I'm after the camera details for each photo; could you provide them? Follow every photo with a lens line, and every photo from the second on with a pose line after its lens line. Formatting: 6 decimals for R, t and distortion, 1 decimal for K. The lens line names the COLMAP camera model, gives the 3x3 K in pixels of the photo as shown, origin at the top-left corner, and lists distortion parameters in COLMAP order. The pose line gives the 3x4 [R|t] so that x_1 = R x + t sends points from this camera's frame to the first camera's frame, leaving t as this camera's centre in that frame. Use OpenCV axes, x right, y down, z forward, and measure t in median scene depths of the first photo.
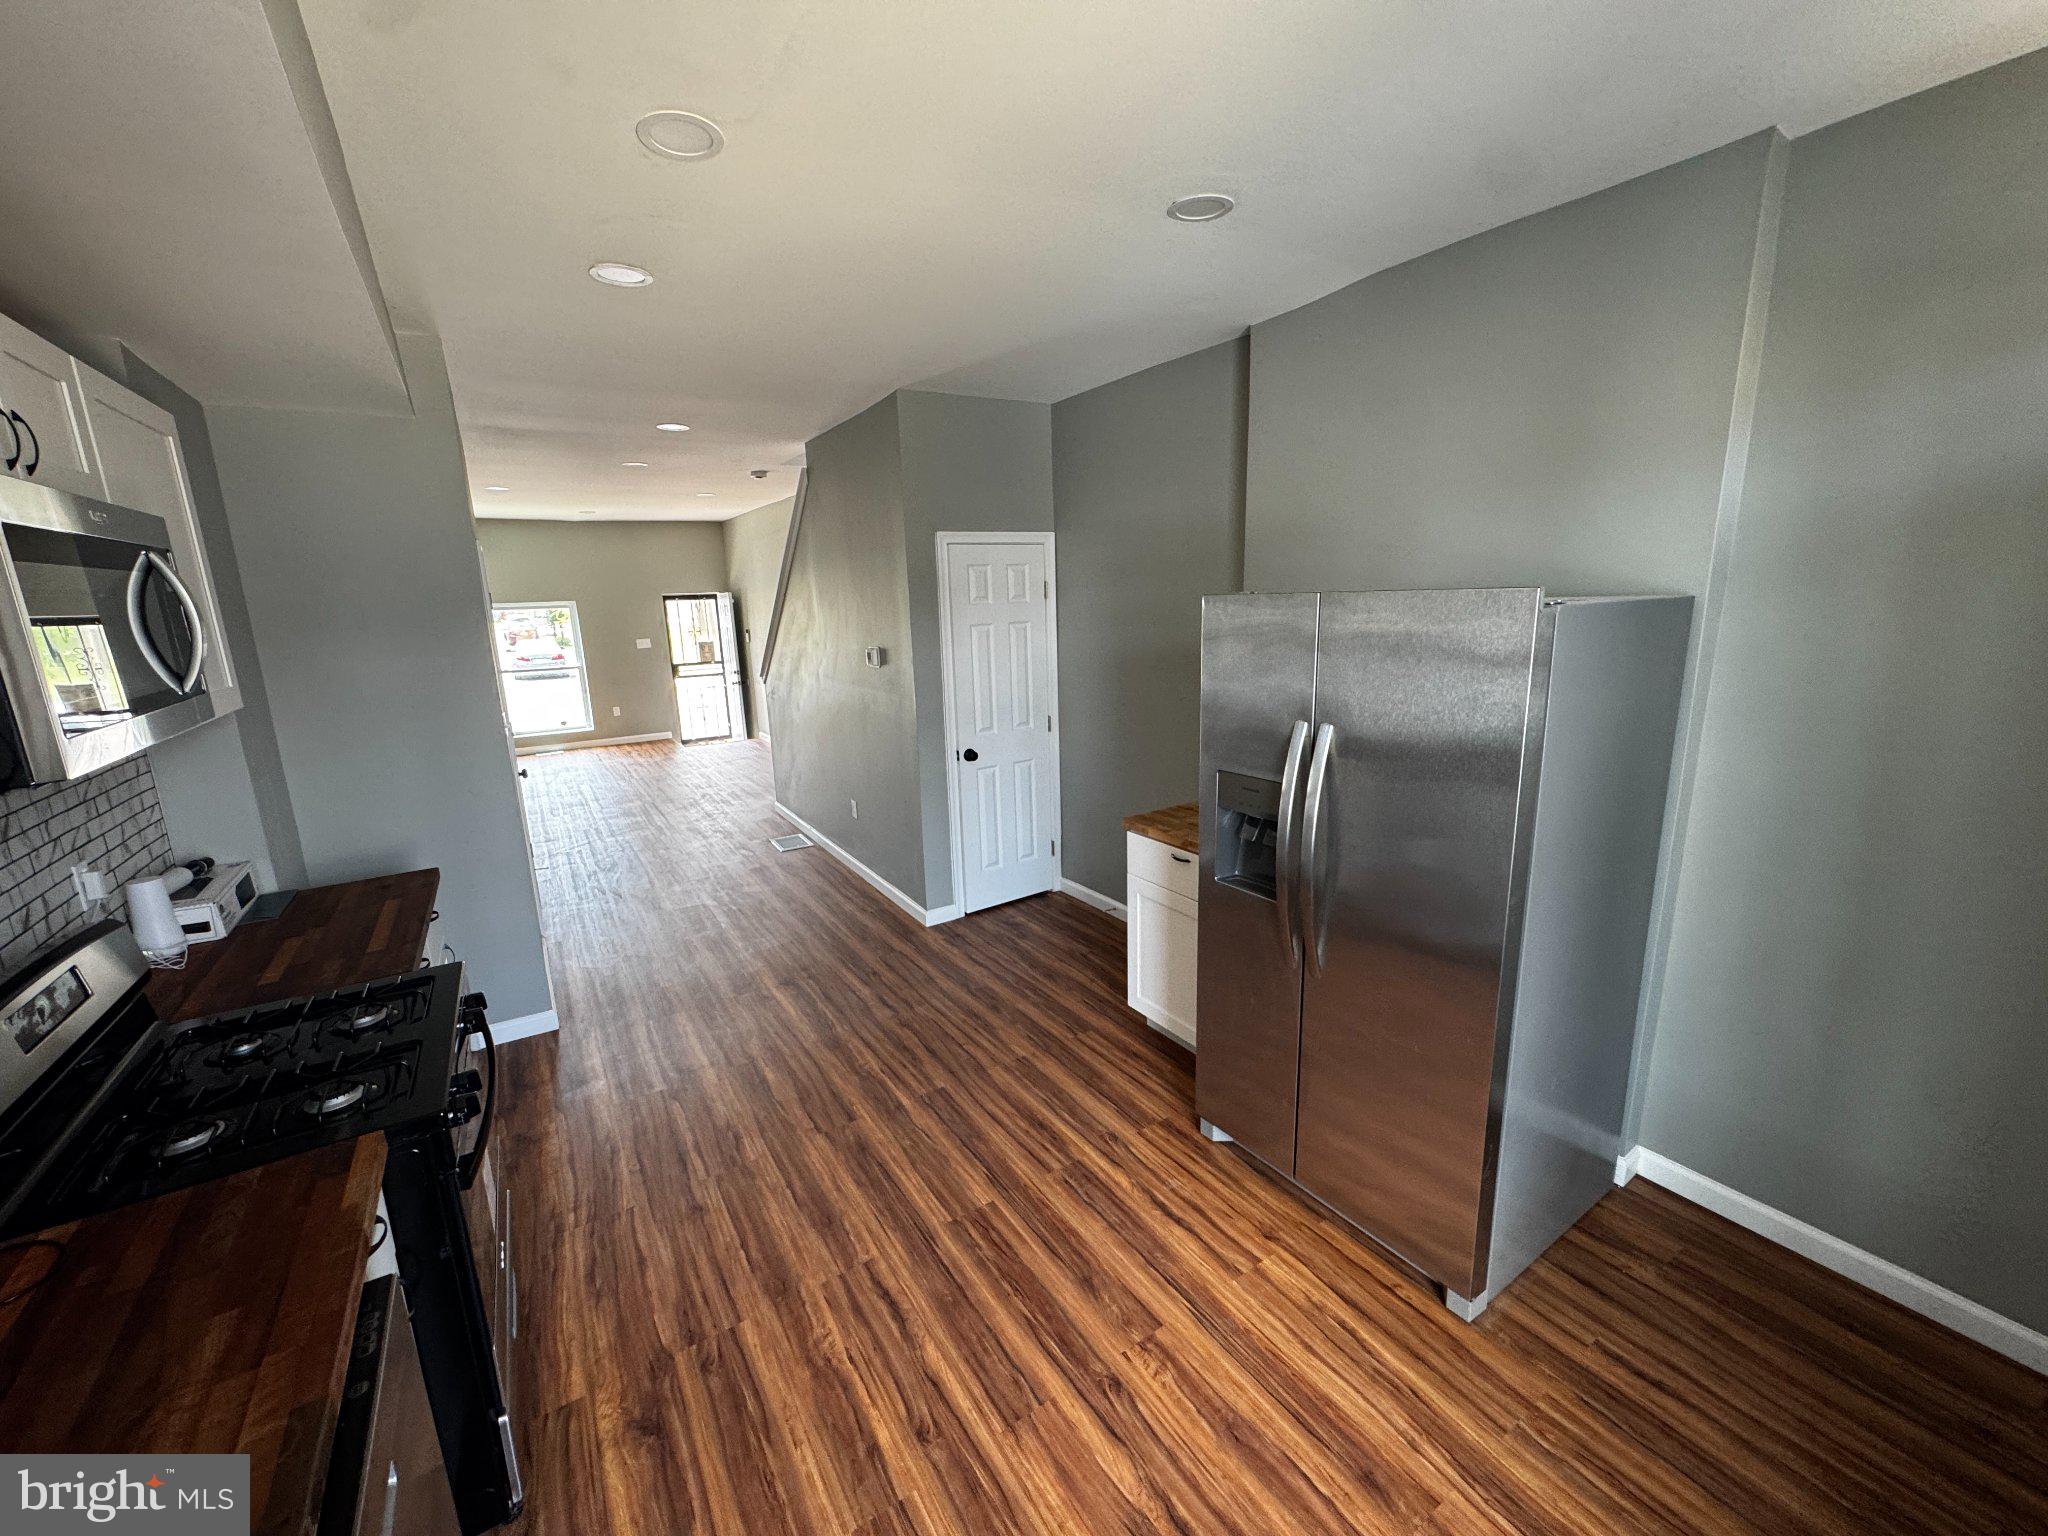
lens RADIAL K [[816.1, 0, 1024.0], [0, 816.1, 768.0], [0, 0, 1]] dist [-0.002637, -0.000589]
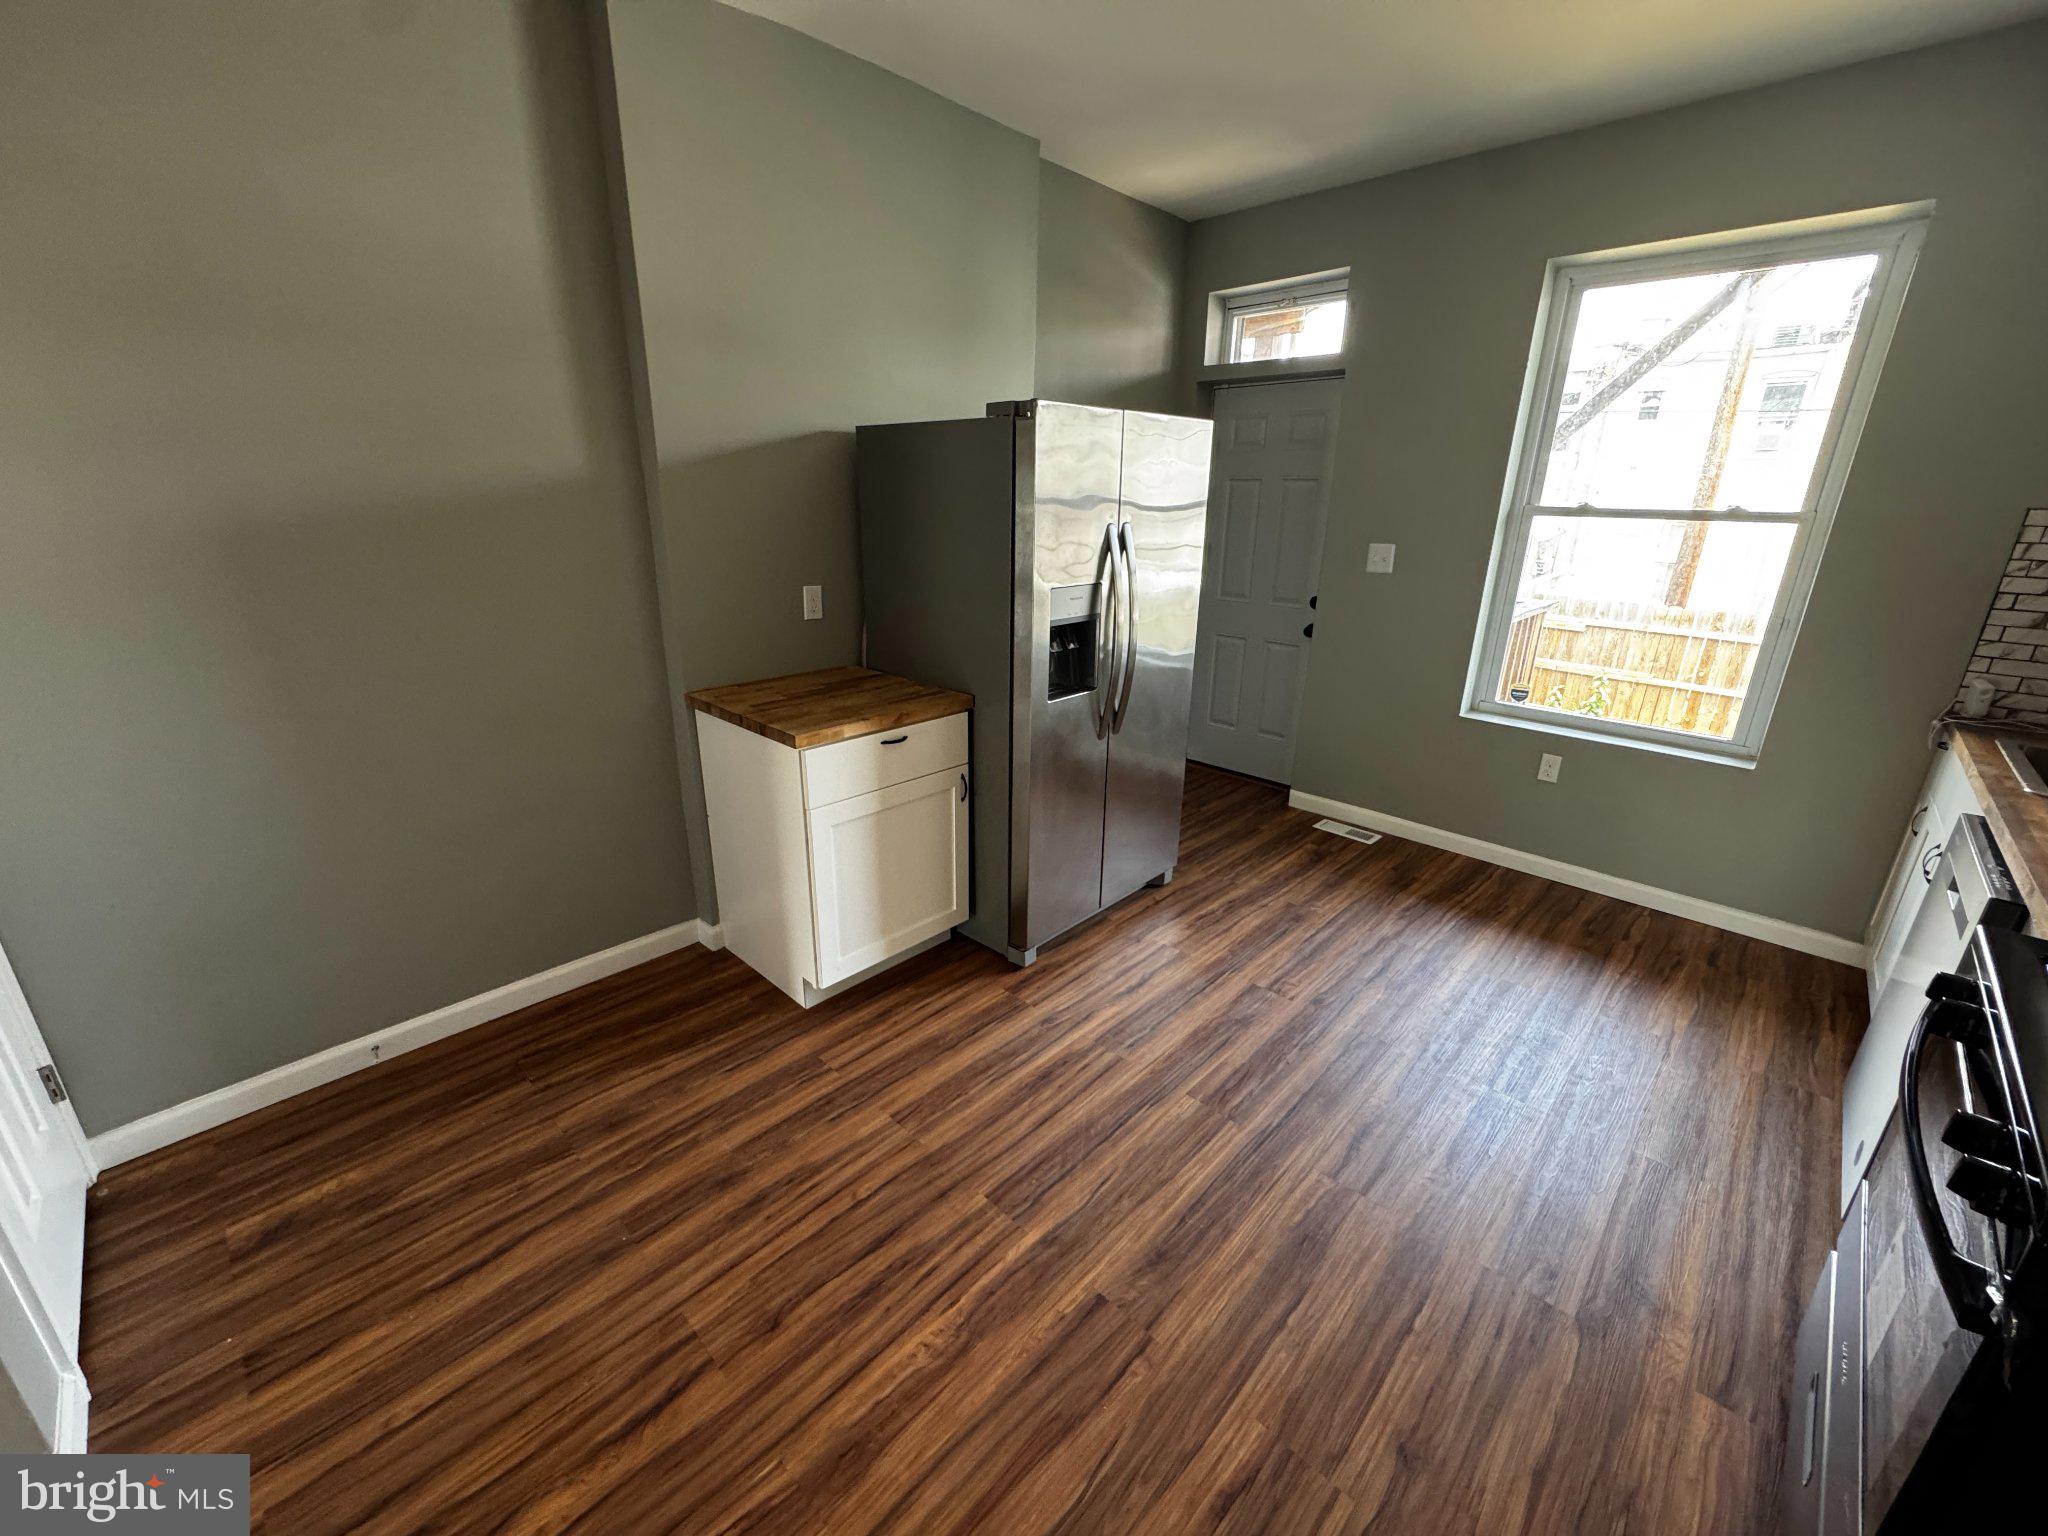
lens RADIAL K [[814.4, 0, 1024.0], [0, 814.4, 768.0], [0, 0, 1]] dist [-0.001359, -0.000424]
pose [[-0.233164, -0.288103, 0.928780, -0.795174], [0.198156, 0.920989, 0.335431, -0.147806], [-0.952034, 0.262253, -0.157652, 1.335533]]
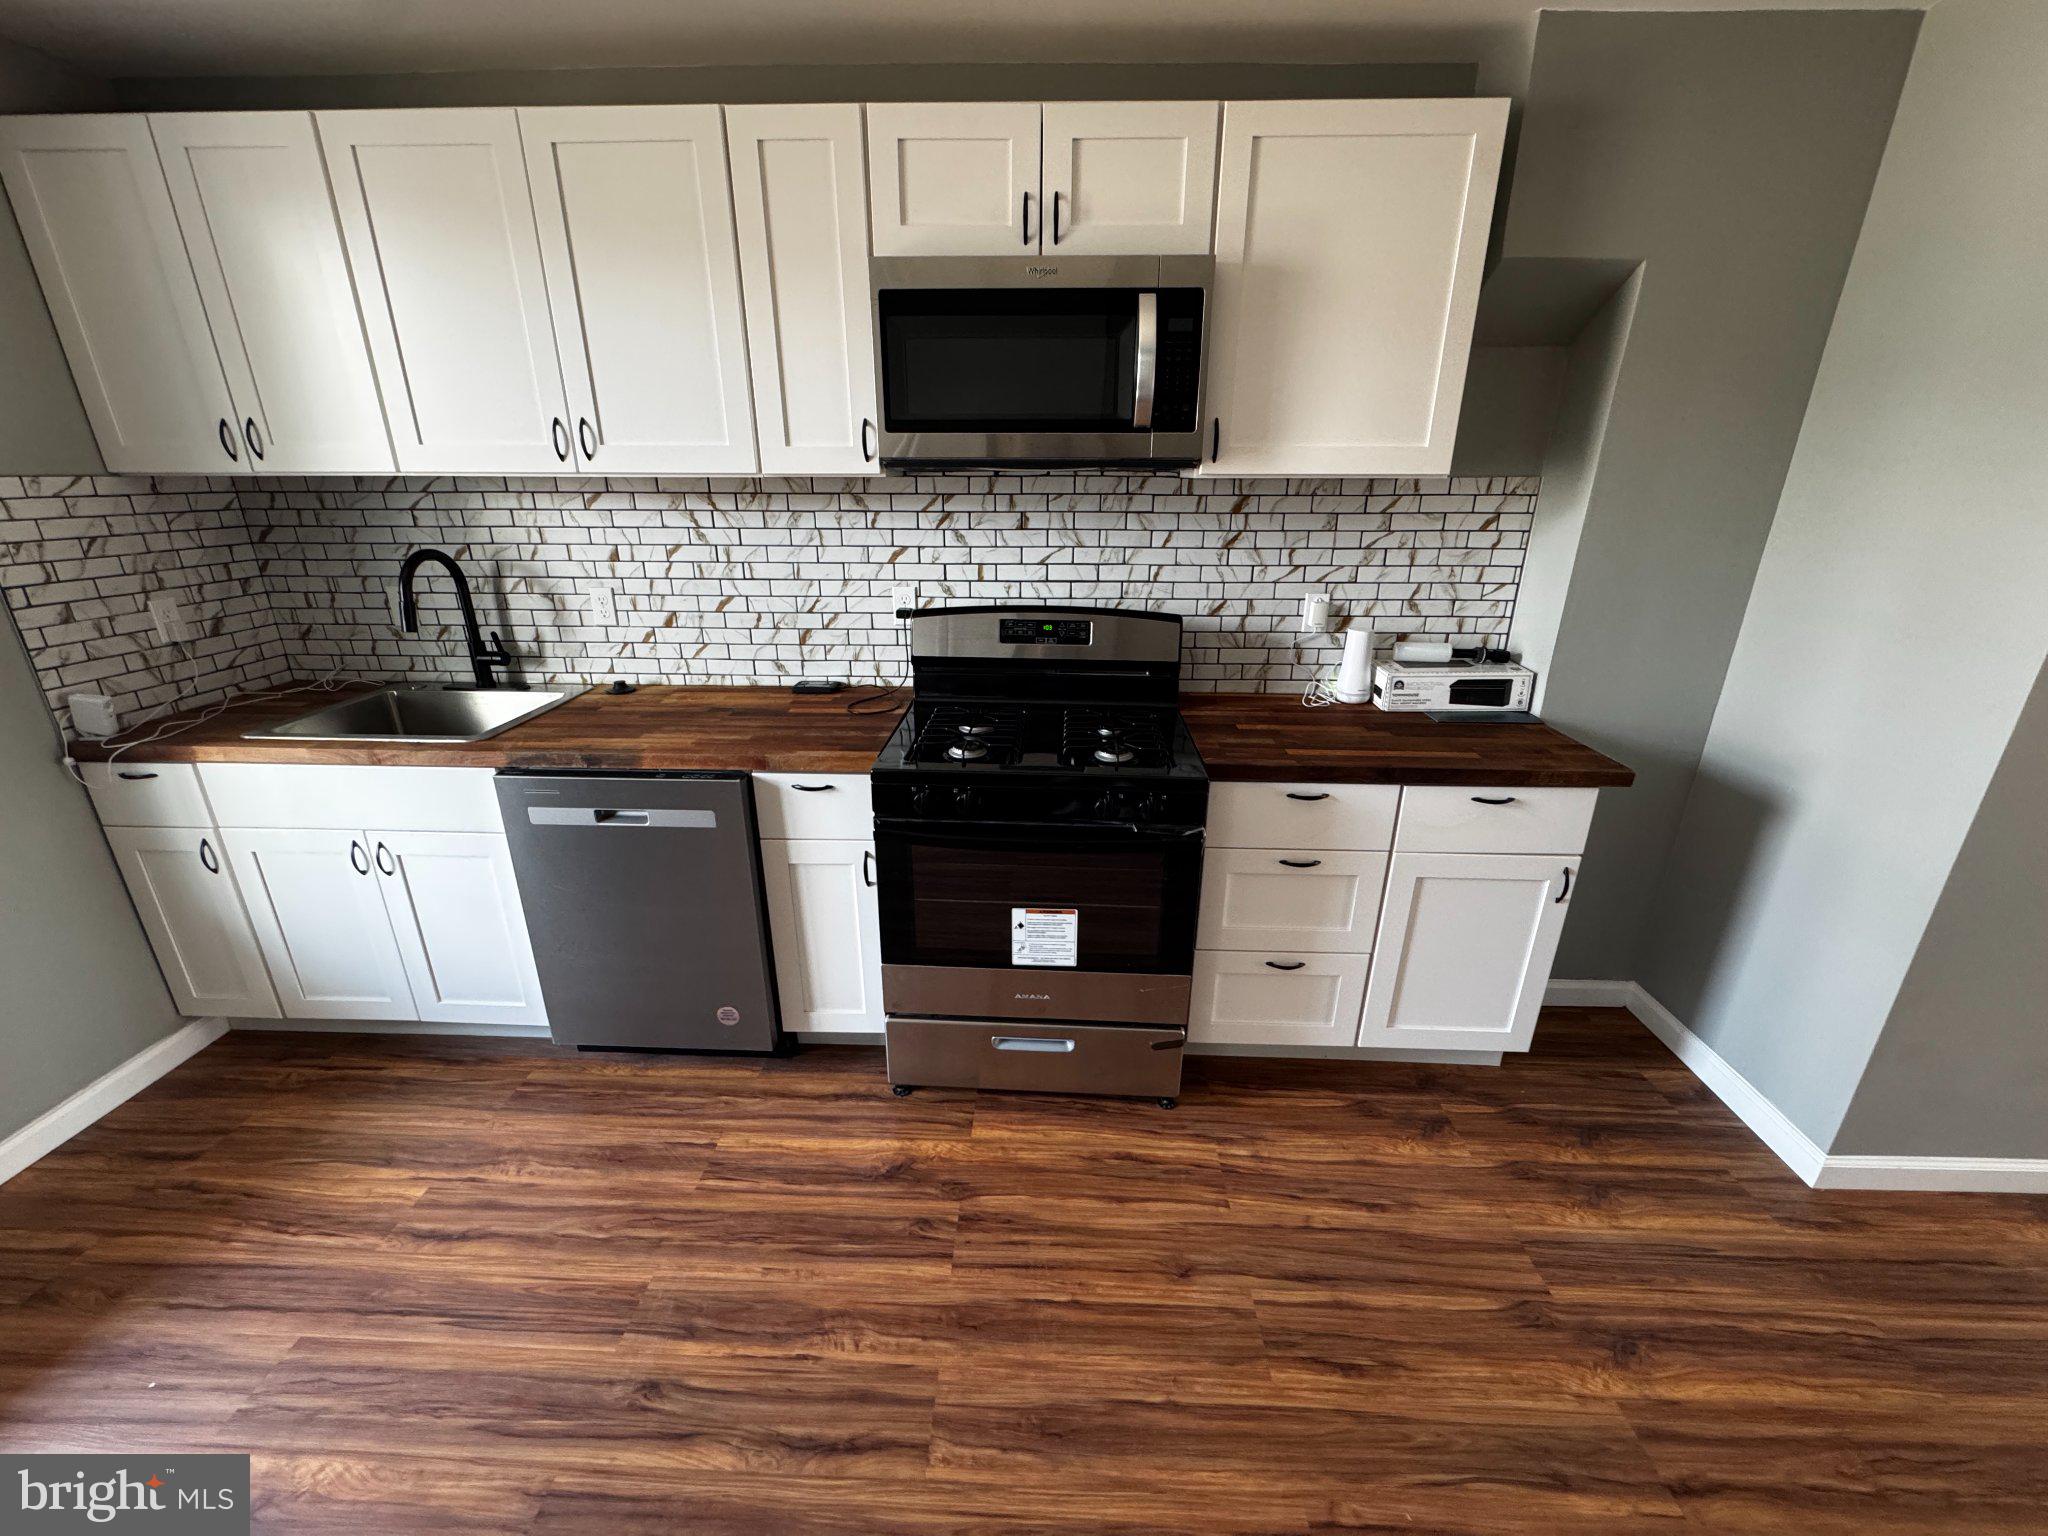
lens RADIAL K [[816.1, 0, 1024.0], [0, 816.1, 768.0], [0, 0, 1]] dist [-0.002637, -0.000589]
pose [[-0.569229, 0.308254, -0.762206, 0.074846], [-0.162949, 0.866369, 0.472073, -0.139661], [0.805870, 0.392918, -0.442932, 1.130769]]
